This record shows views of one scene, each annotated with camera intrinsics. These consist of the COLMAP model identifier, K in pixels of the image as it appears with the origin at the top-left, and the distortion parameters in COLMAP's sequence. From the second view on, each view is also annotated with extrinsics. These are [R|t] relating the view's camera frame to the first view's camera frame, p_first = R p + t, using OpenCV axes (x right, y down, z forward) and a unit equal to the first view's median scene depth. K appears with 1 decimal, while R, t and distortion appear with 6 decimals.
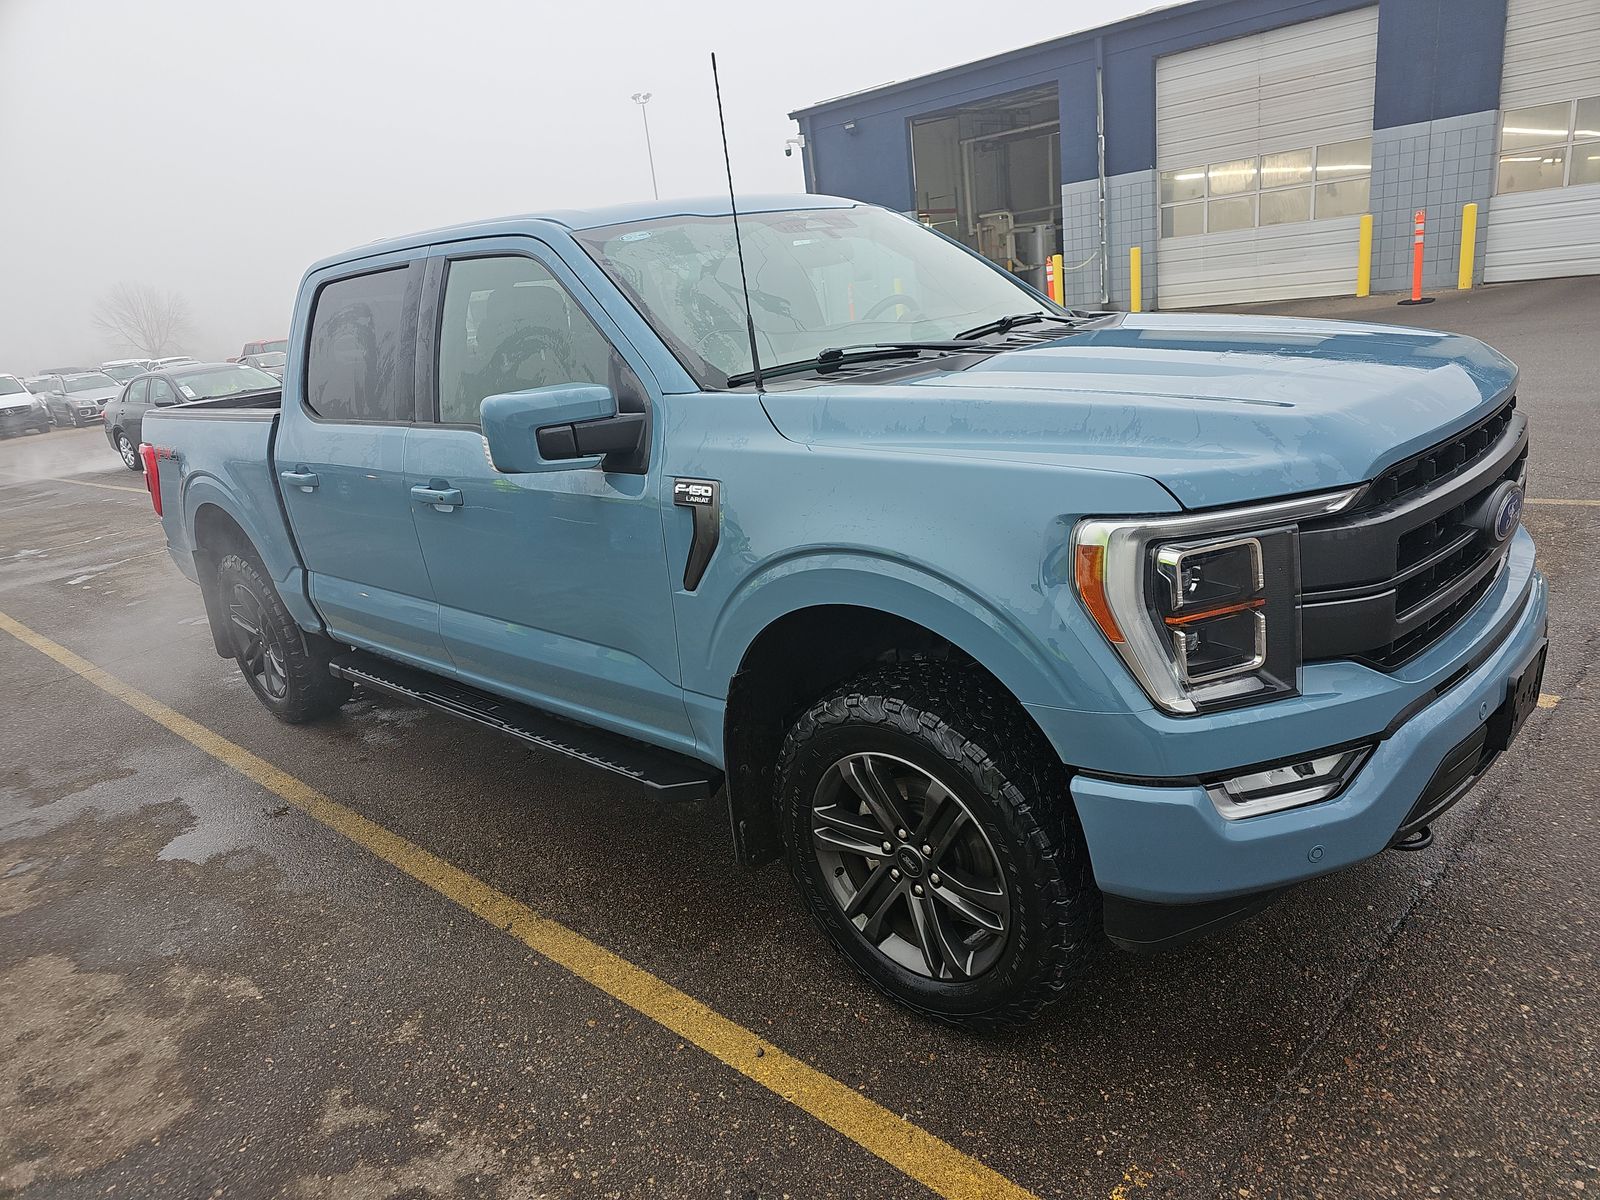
lens RADIAL K [[1069.0, 0, 799.1], [0, 1069.0, 602.7], [0, 0, 1]] dist [0.024918, 0.001264]
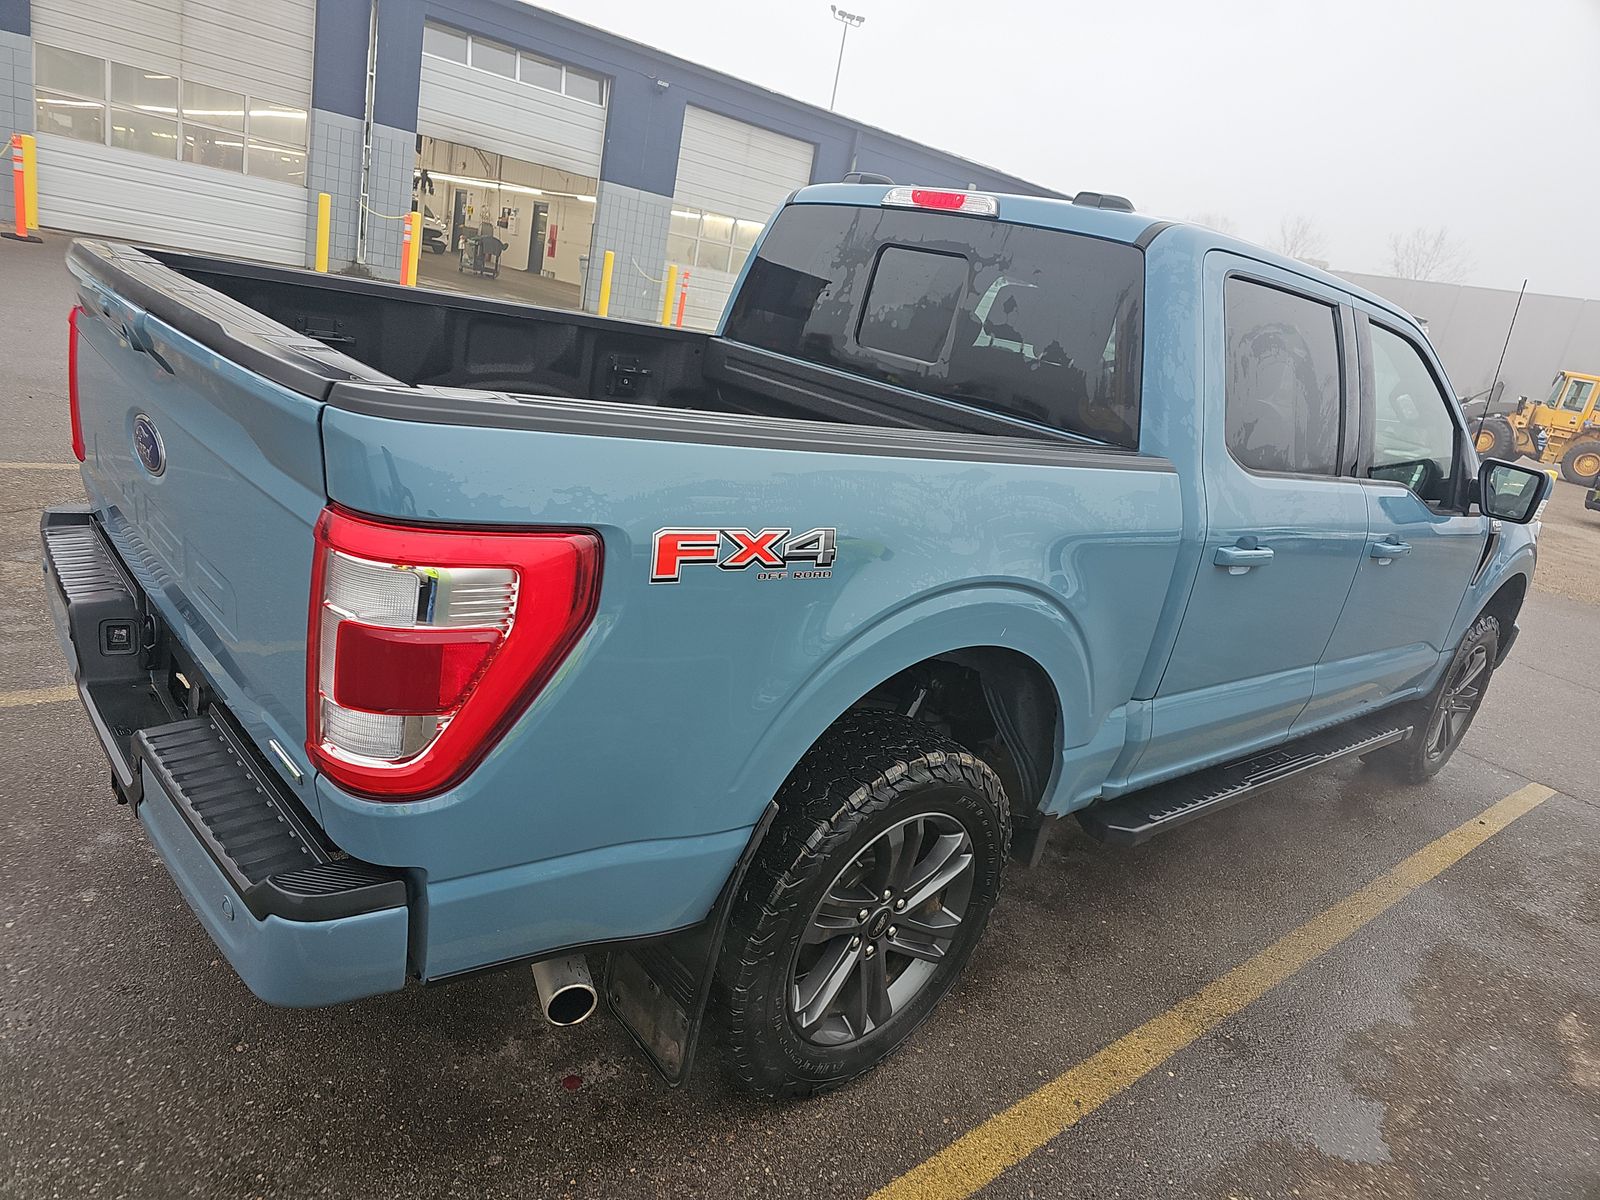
lens RADIAL K [[1069.0, 0, 801.3], [0, 1069.0, 597.4], [0, 0, 1]] dist [0.024918, 0.001264]
pose [[0.056823, -0.152174, 0.986719, -0.952220], [0.101085, 0.984114, 0.145951, -0.178647], [-0.993254, 0.091449, 0.071302, 1.006519]]
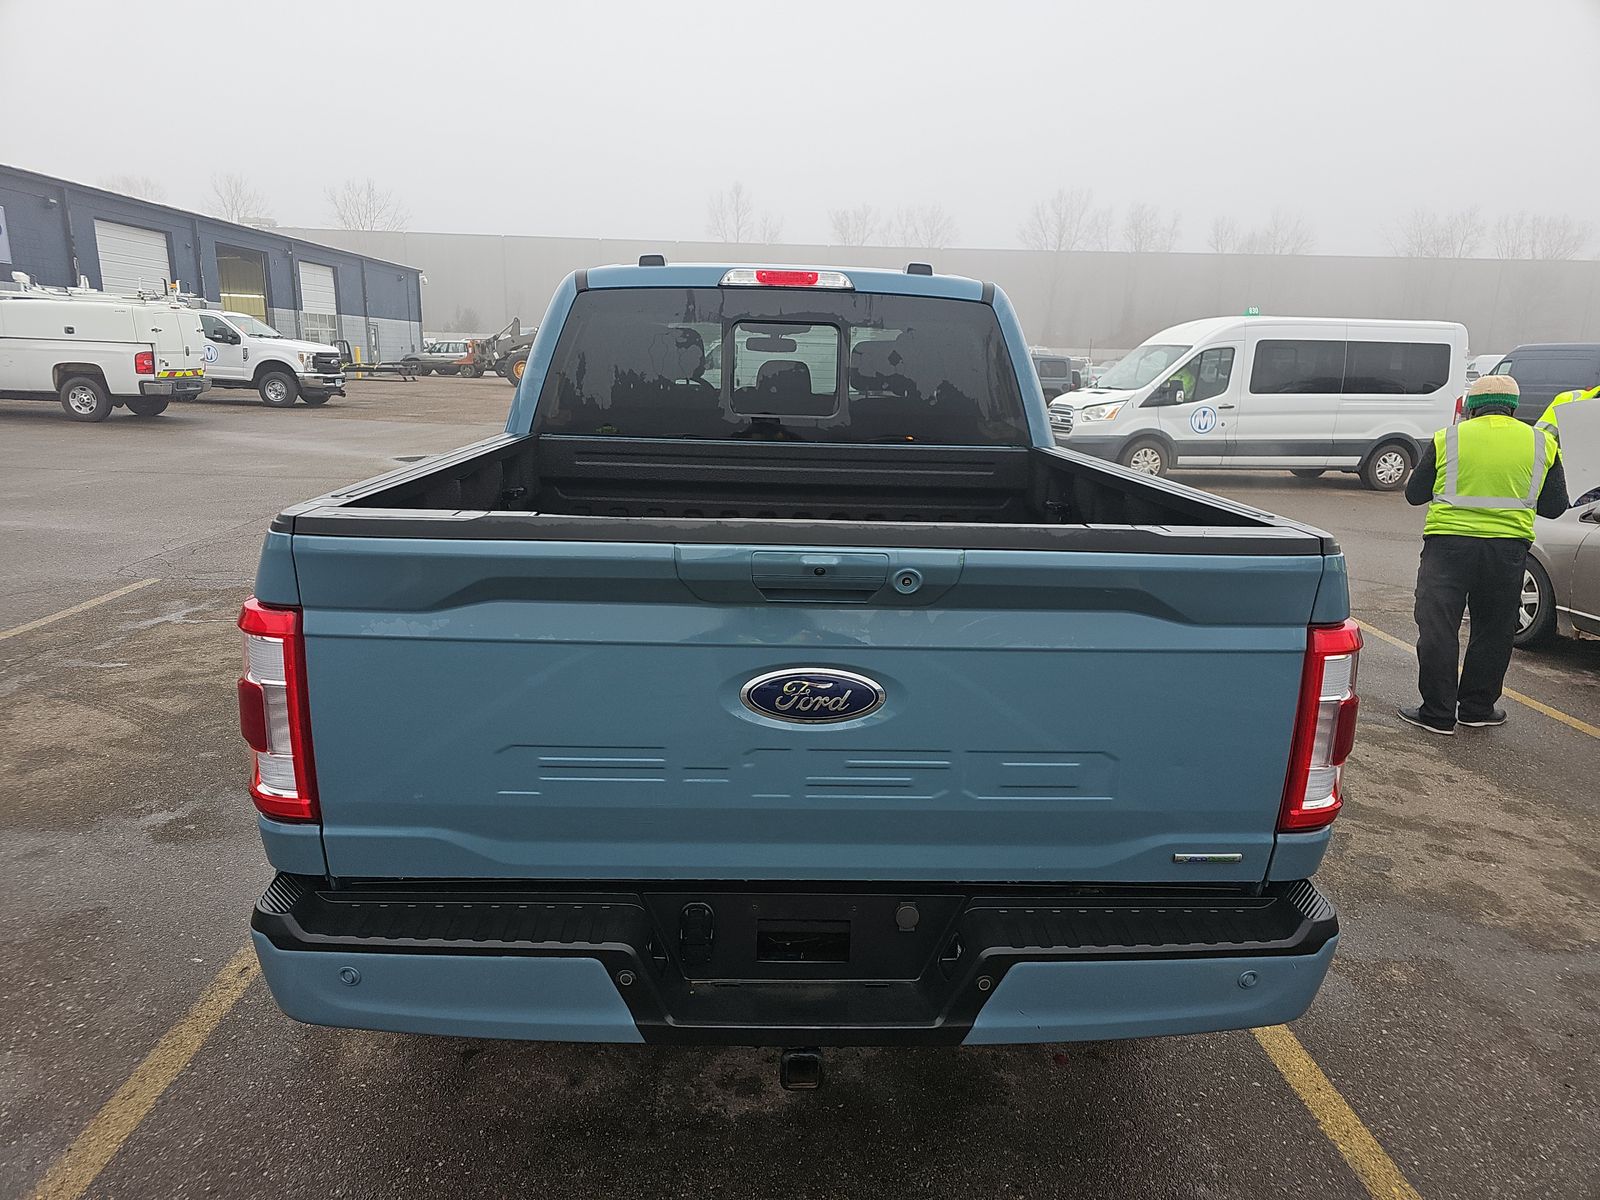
lens RADIAL K [[1069.0, 0, 794.1], [0, 1069.0, 612.7], [0, 0, 1]] dist [0.024918, 0.001264]
pose [[-0.711042, -0.064992, 0.700139, -0.865365], [0.261639, 0.899766, 0.349237, -0.292565], [-0.652659, 0.431506, -0.622767, 1.320557]]
